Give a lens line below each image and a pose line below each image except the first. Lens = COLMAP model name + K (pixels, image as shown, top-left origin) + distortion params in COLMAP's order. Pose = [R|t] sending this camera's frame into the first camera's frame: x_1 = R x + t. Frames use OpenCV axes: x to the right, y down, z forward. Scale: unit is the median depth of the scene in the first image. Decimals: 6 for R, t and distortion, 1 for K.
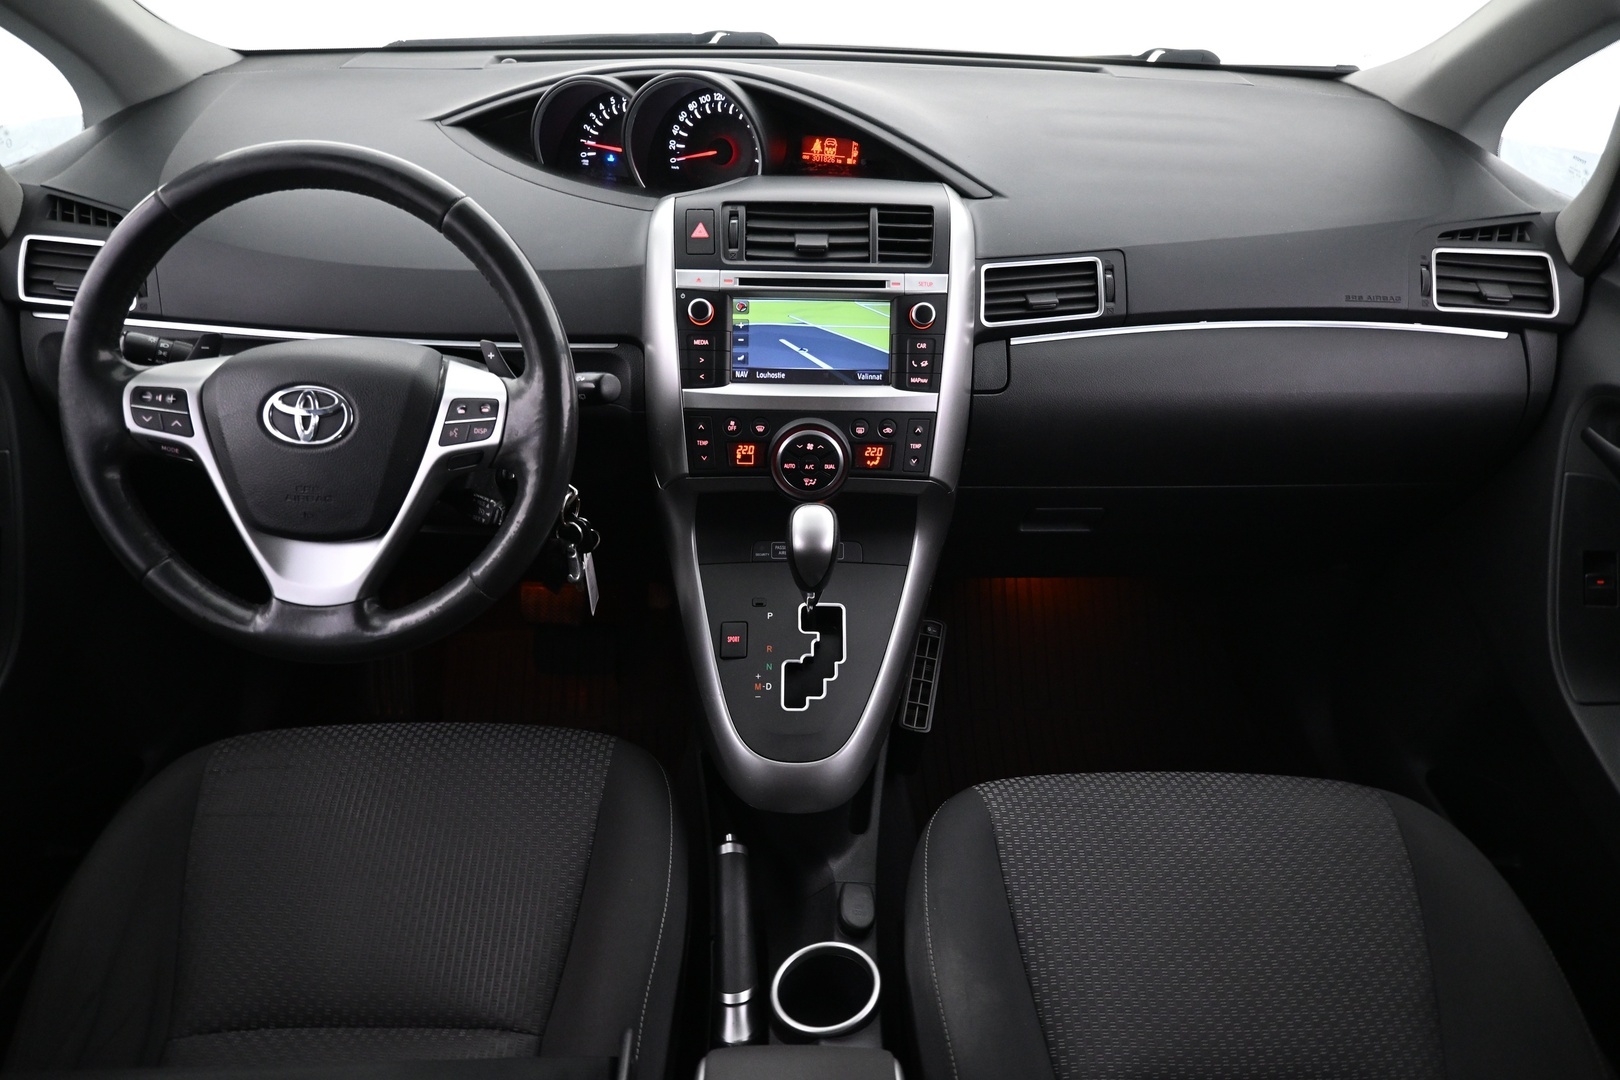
lens RADIAL K [[1087.9, 0, 805.2], [0, 1087.9, 527.8], [0, 0, 1]] dist [-0.006244, 0.000848]
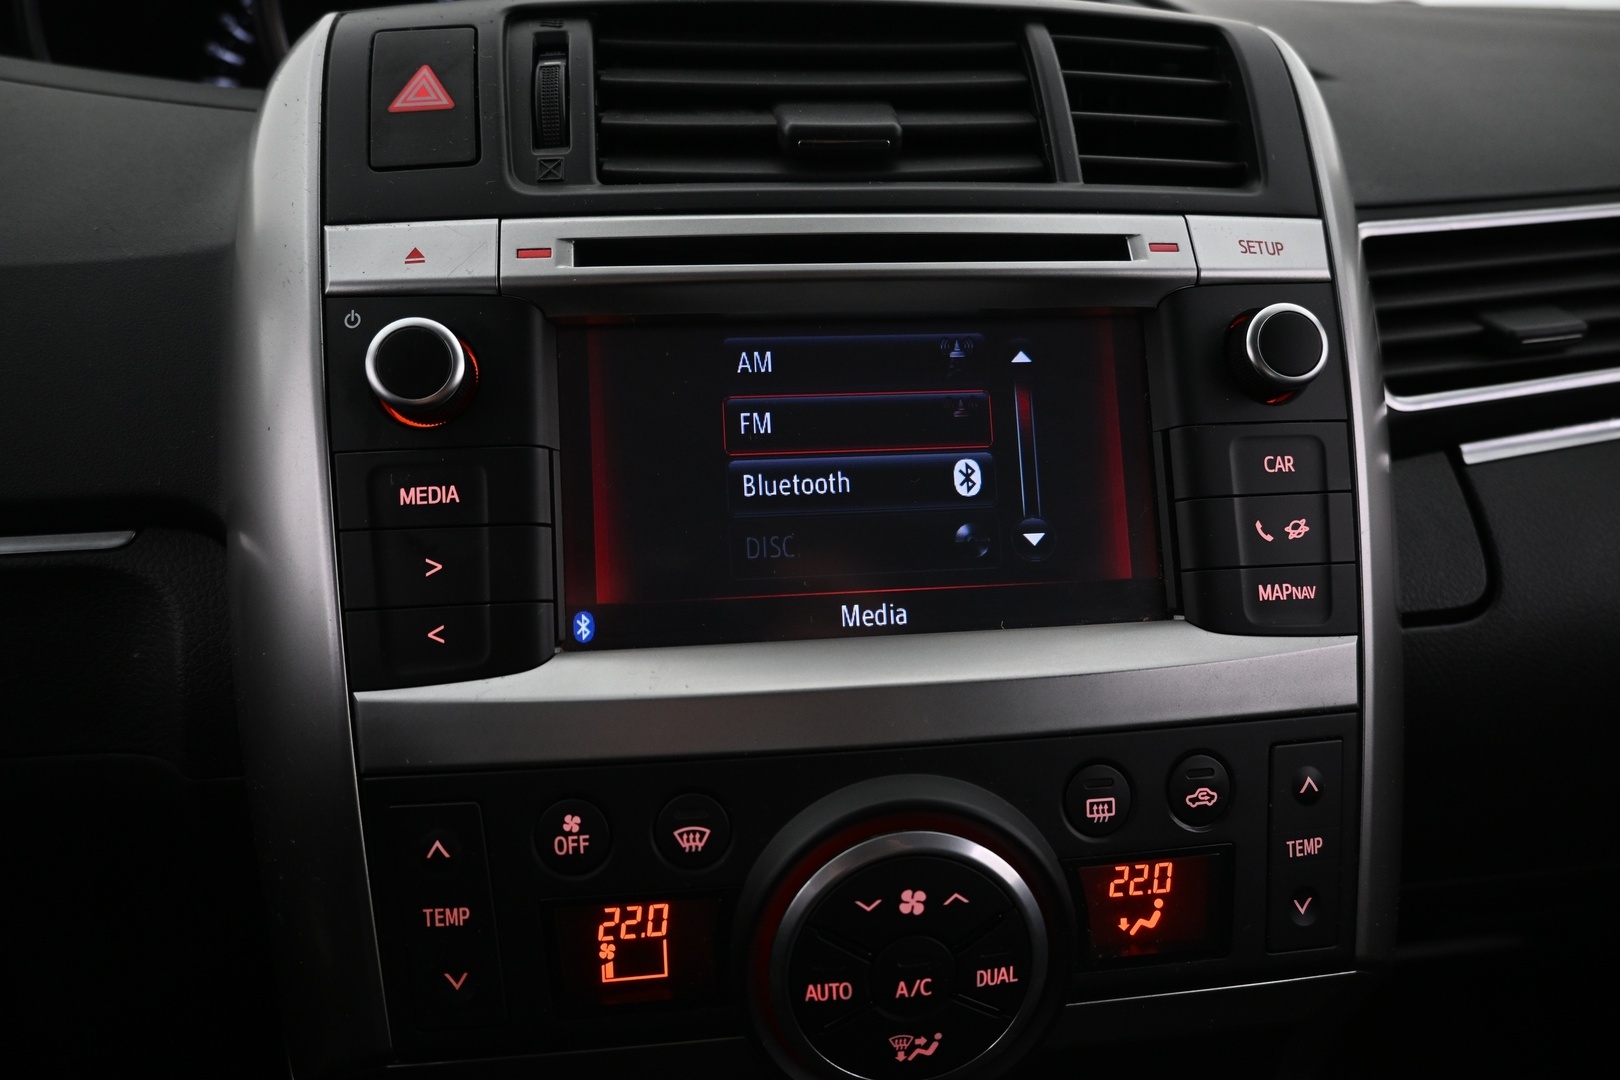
lens RADIAL K [[1112.6, 0, 810.3], [0, 1112.6, 537.2], [0, 0, 1]] dist [0.001531, 0.000363]
pose [[0.992705, -0.058672, 0.105330, -0.037250], [0.078424, 0.977767, -0.194477, -0.105003], [-0.091578, 0.201319, 0.975235, 0.742900]]
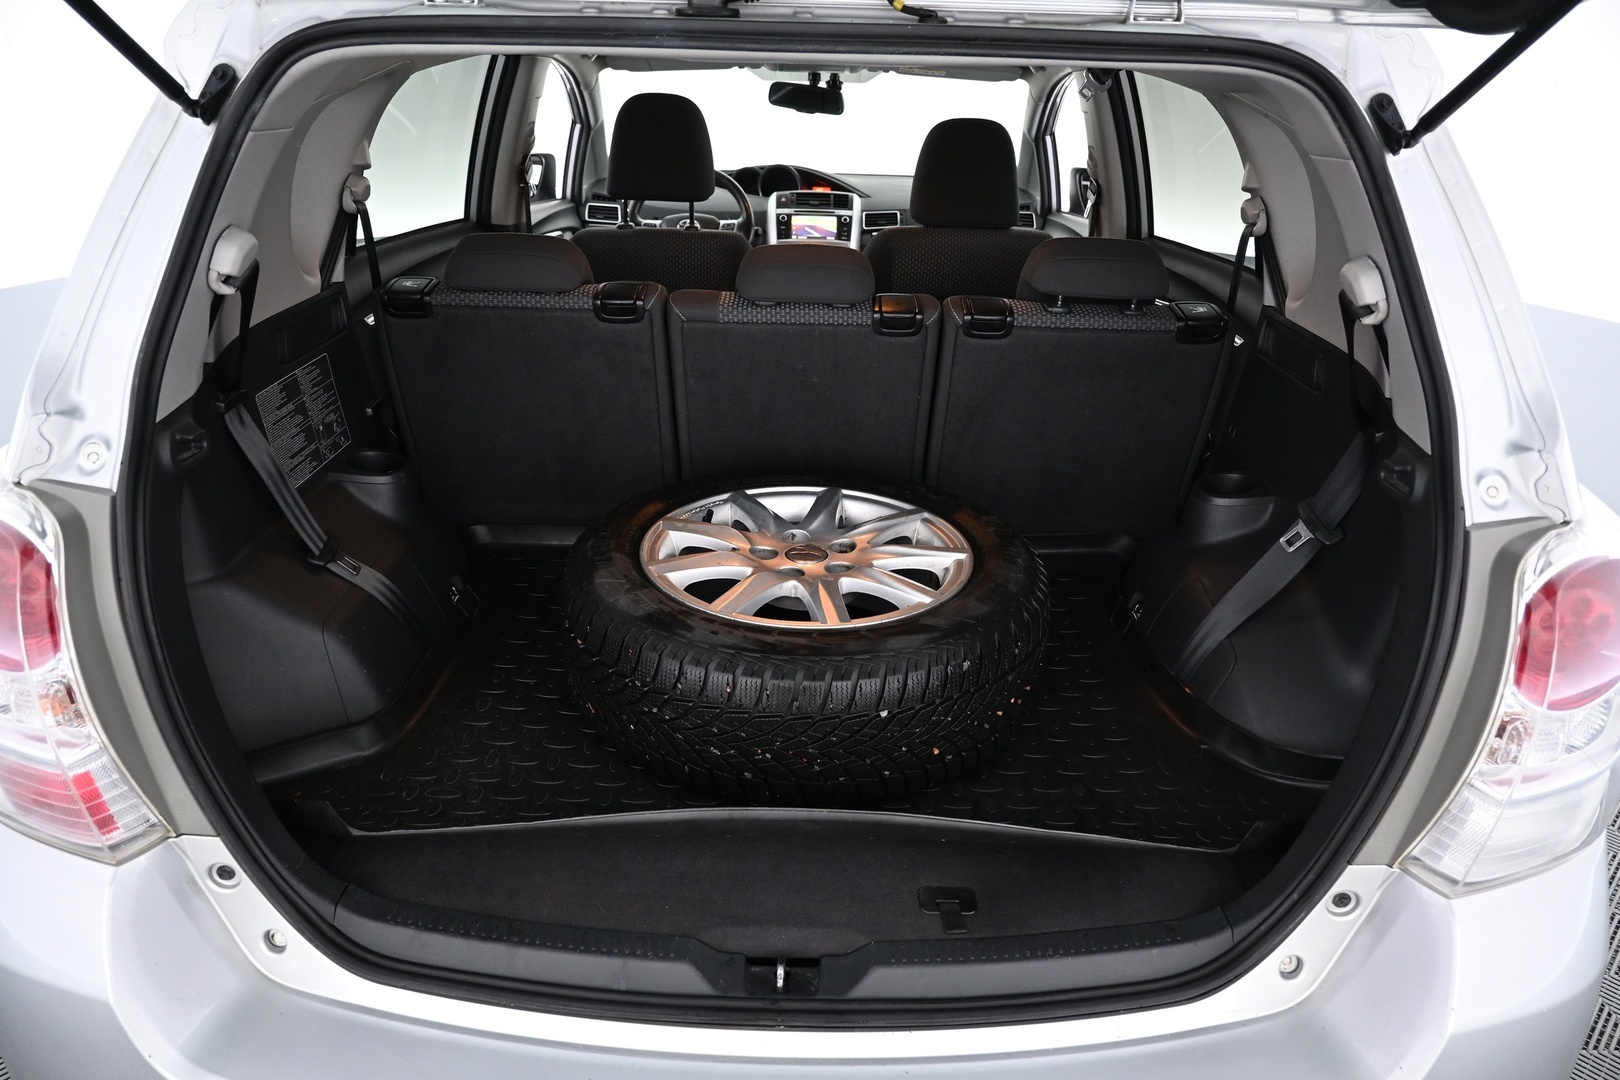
lens RADIAL K [[1102.7, 0, 806.2], [0, 1102.7, 534.7], [0, 0, 1]] dist [-0.000626, 0.002301]
pose [[0.999597, 0.011558, -0.025919, 0.084623], [-0.017440, 0.970680, -0.239742, 1.660031], [0.022388, 0.240097, 0.970491, -2.246887]]
